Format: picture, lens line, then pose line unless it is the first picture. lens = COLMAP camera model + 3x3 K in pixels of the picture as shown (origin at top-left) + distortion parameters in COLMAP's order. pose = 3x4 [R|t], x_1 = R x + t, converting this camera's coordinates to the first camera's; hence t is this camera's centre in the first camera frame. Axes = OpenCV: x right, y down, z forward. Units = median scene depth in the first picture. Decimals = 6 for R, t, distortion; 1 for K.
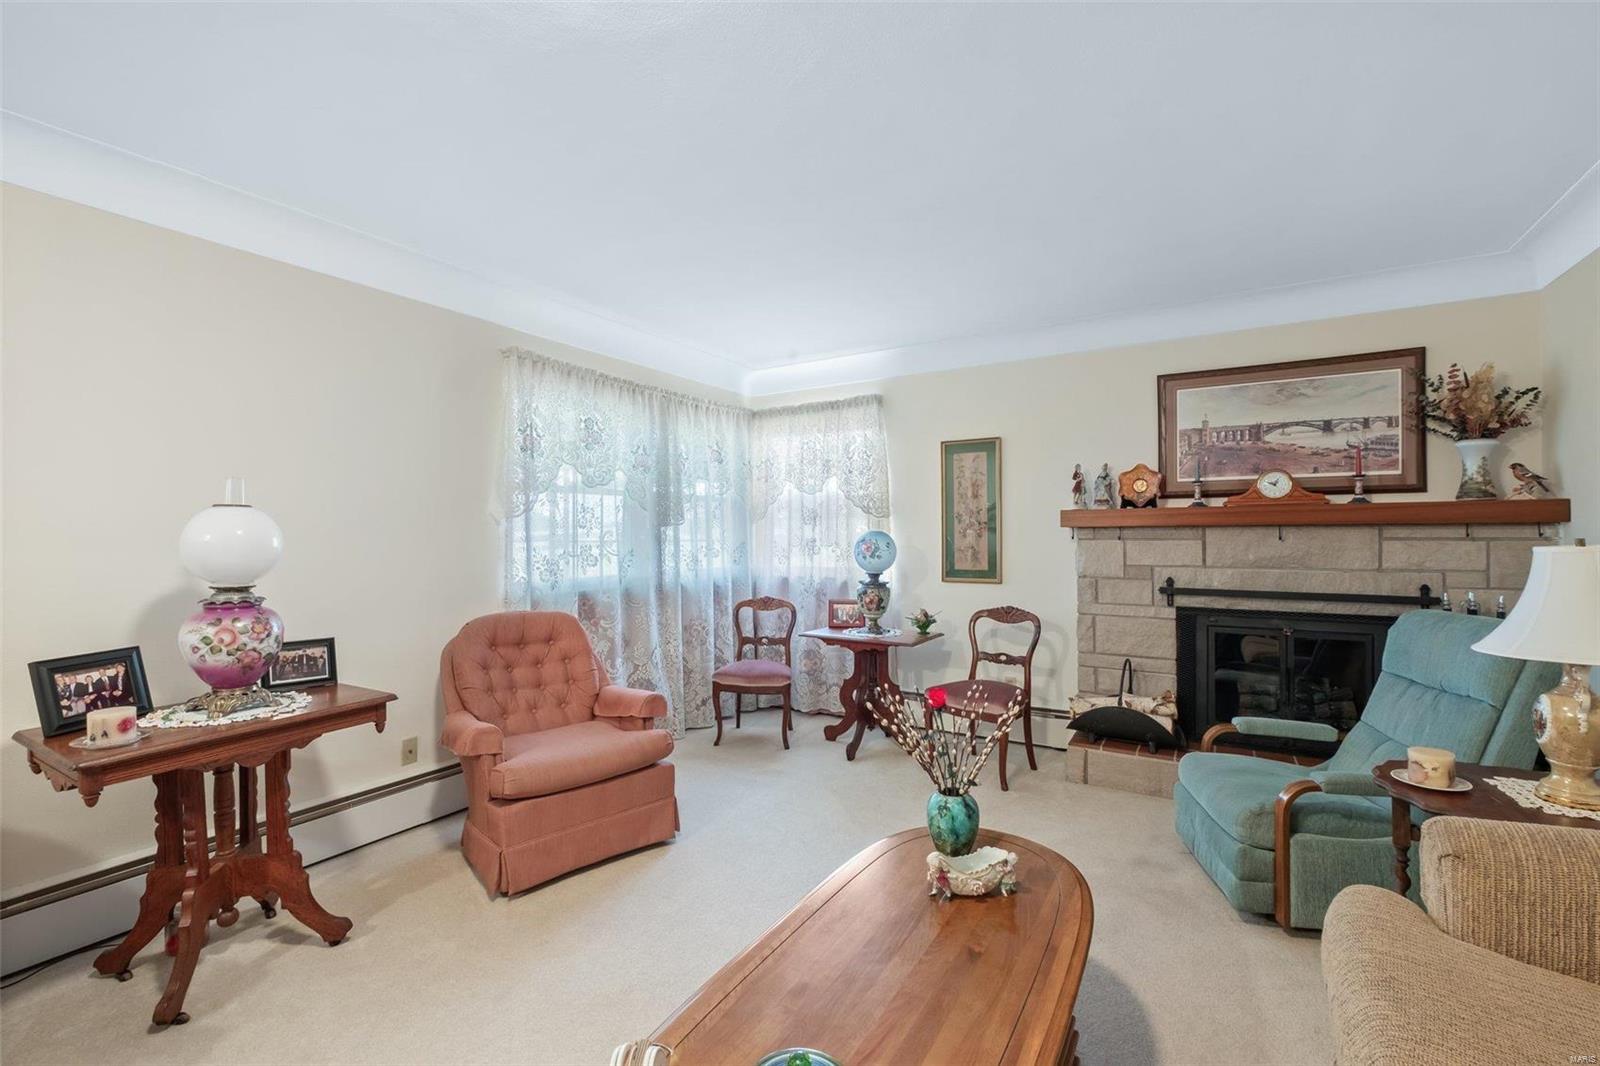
lens RADIAL K [[696.3, 0, 787.5], [0, 696.3, 535.5], [0, 0, 1]] dist [0.001292, -0.008961]
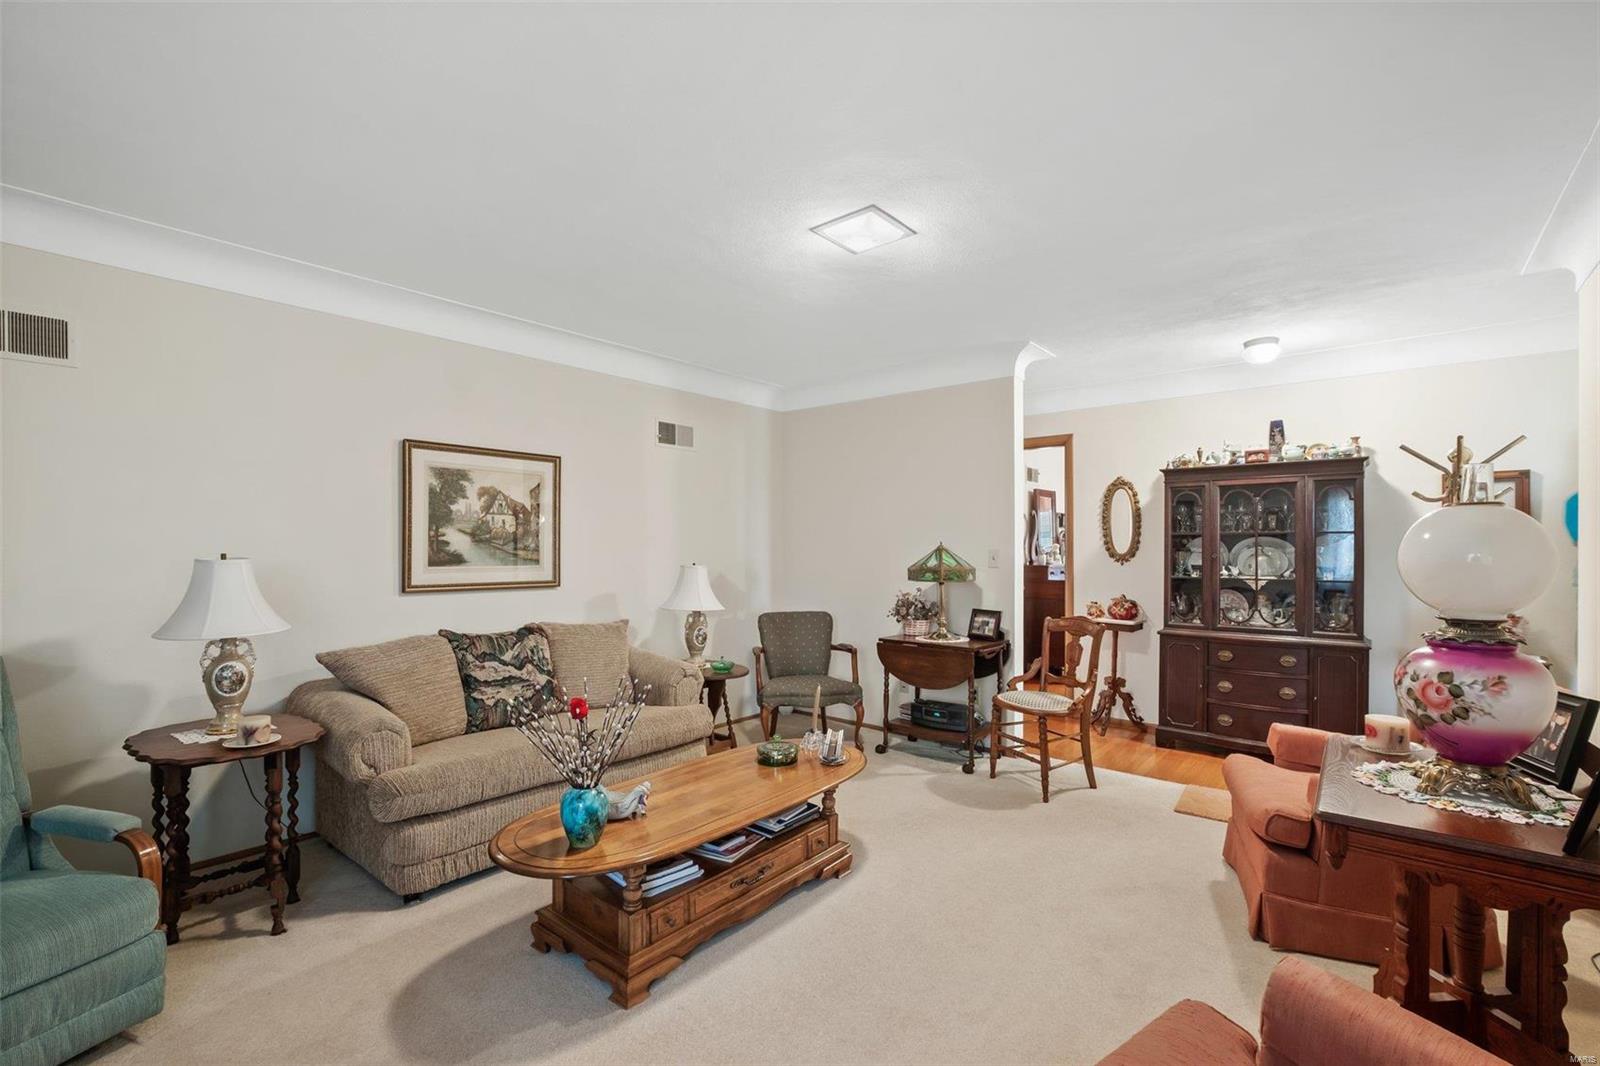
lens RADIAL K [[695.7, 0, 786.5], [0, 695.7, 541.8], [0, 0, 1]] dist [-0.000192, -0.000129]
pose [[-0.988196, 0.007645, 0.153005, -0.126103], [0.007300, 0.999969, -0.002818, -0.004590], [-0.153022, -0.001668, -0.988221, 1.045681]]
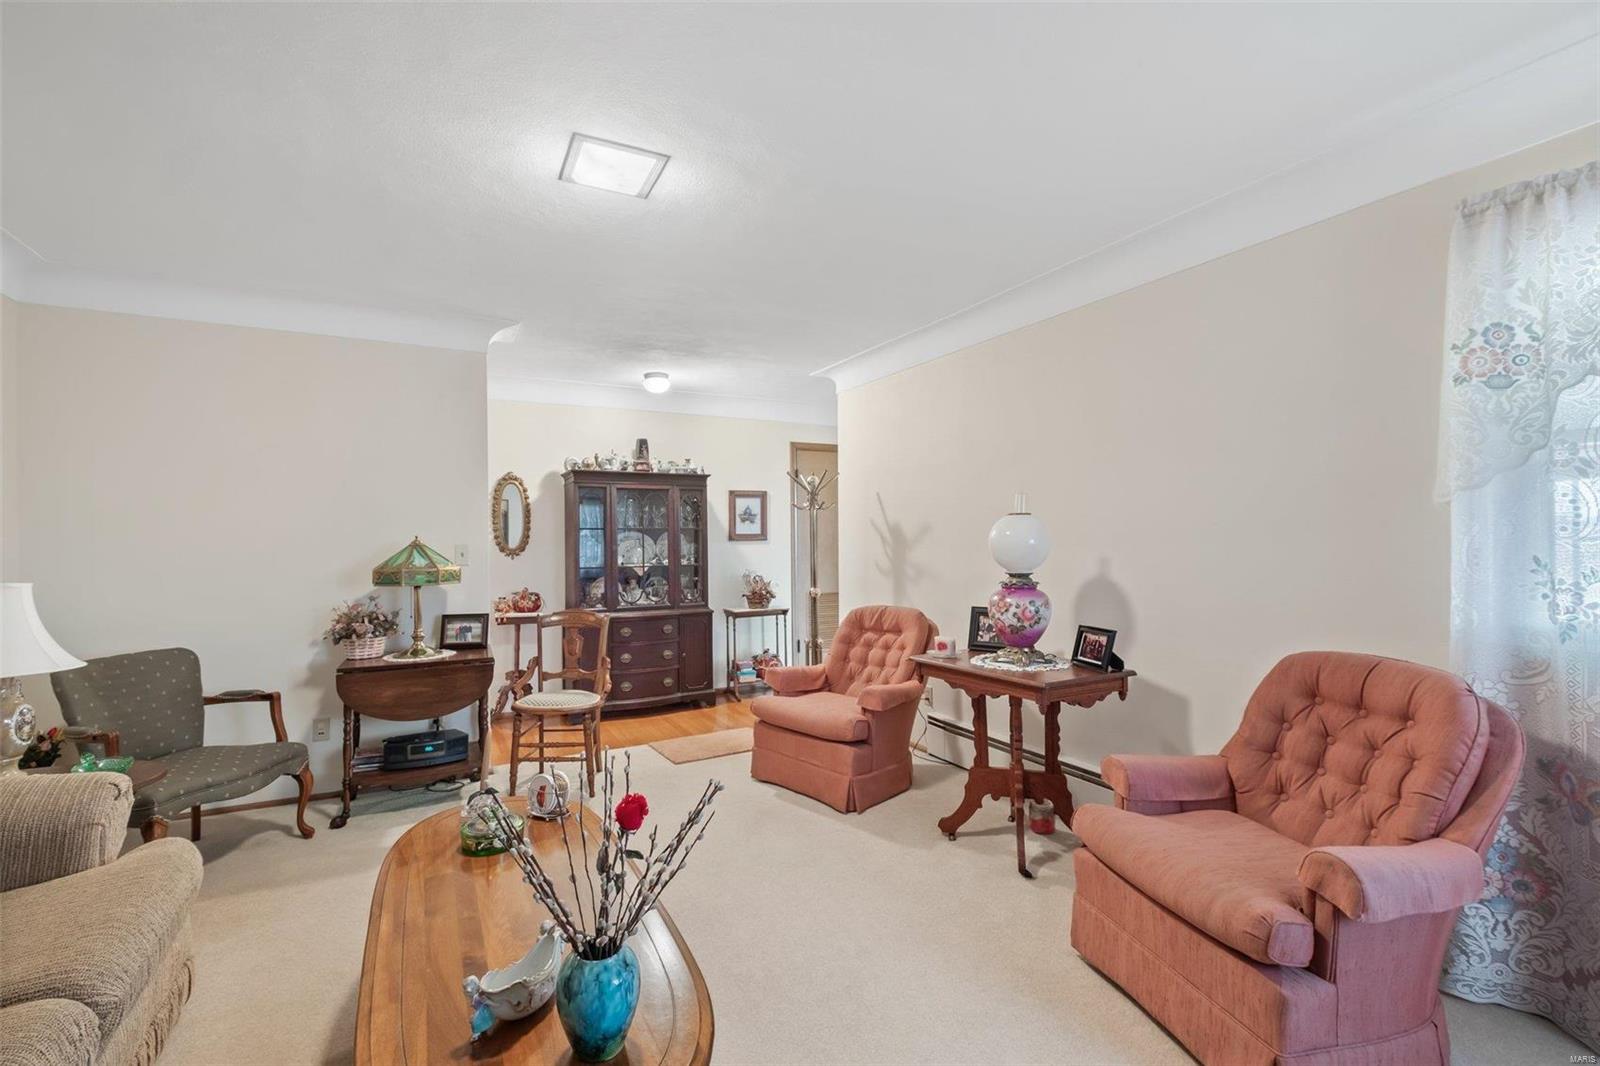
lens RADIAL K [[696.3, 0, 787.5], [0, 696.3, 535.5], [0, 0, 1]] dist [0.001292, -0.008961]
pose [[-0.523453, 0.008045, -0.852017, 0.350832], [0.009144, 0.999951, 0.003824, -0.005626], [0.852006, -0.005789, -0.523500, 0.768398]]
